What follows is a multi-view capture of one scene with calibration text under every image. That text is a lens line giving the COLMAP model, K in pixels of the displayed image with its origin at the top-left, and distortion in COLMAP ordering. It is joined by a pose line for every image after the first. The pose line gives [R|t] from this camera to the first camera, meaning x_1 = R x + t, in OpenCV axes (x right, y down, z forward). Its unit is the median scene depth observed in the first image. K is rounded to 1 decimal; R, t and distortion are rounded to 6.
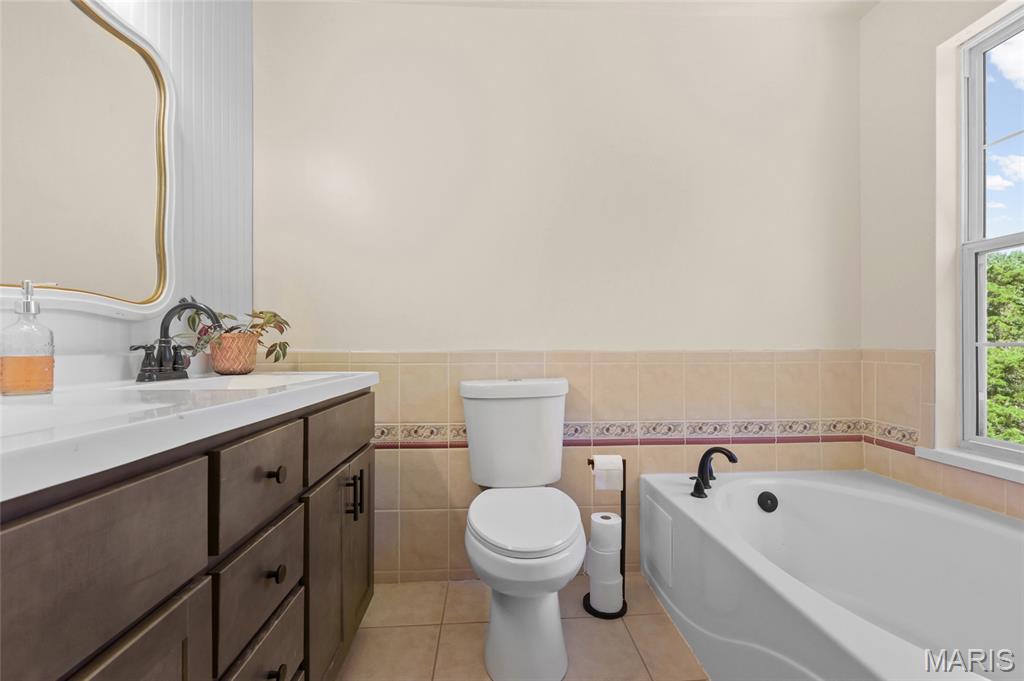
lens RADIAL K [[443.4, 0, 506.3], [0, 443.4, 349.7], [0, 0, 1]] dist [0.002565, -0.000534]
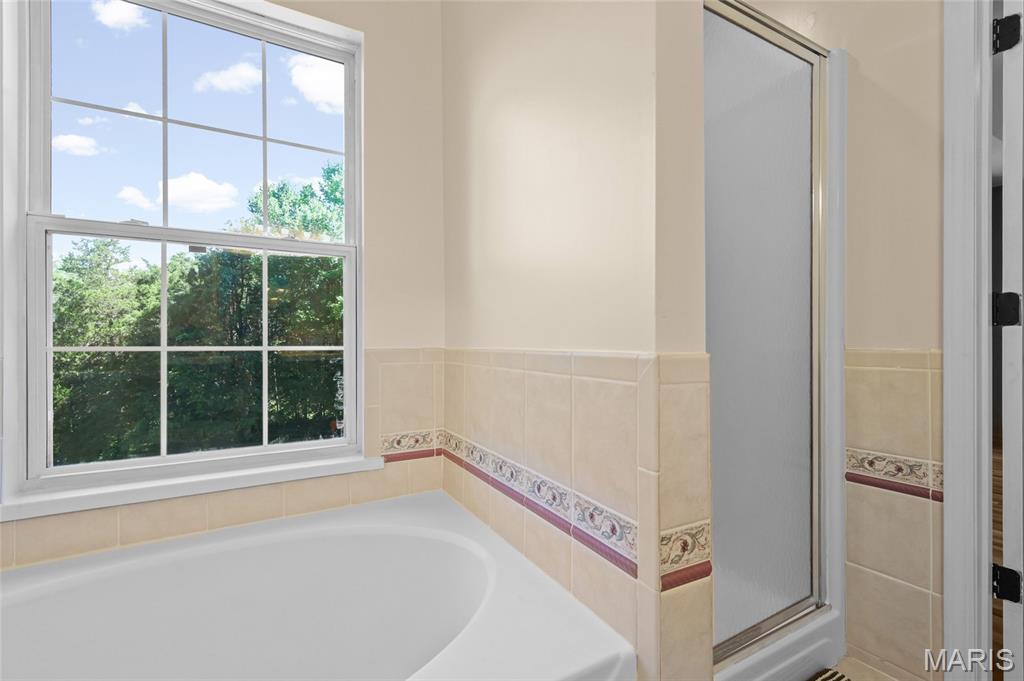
lens RADIAL K [[443.4, 0, 518.2], [0, 443.4, 340.1], [0, 0, 1]] dist [0.002565, -0.000534]
pose [[-0.454048, 0.013832, 0.890870, 0.001378], [0.018710, 0.999807, -0.005987, -0.005850], [-0.890781, 0.013950, -0.454219, 0.514974]]
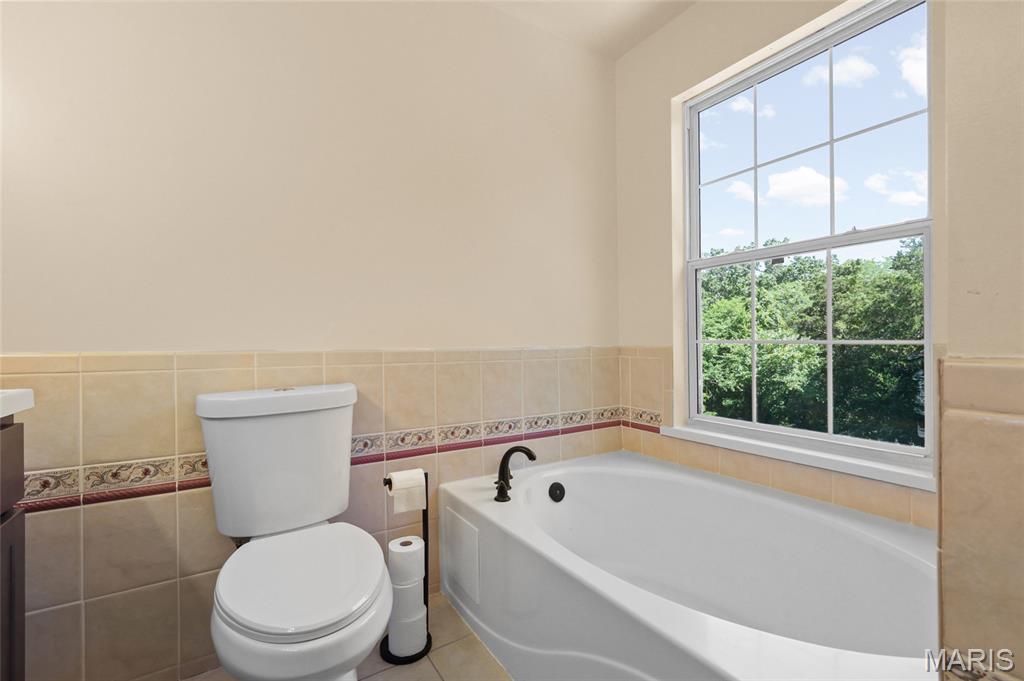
lens RADIAL K [[443.4, 0, 512.1], [0, 443.4, 348.0], [0, 0, 1]] dist [0.002565, -0.000534]
pose [[0.863981, -0.009158, 0.503441, -0.026680], [0.009212, 0.999955, 0.002381, -0.001293], [-0.503440, 0.002580, 0.864026, 0.142817]]
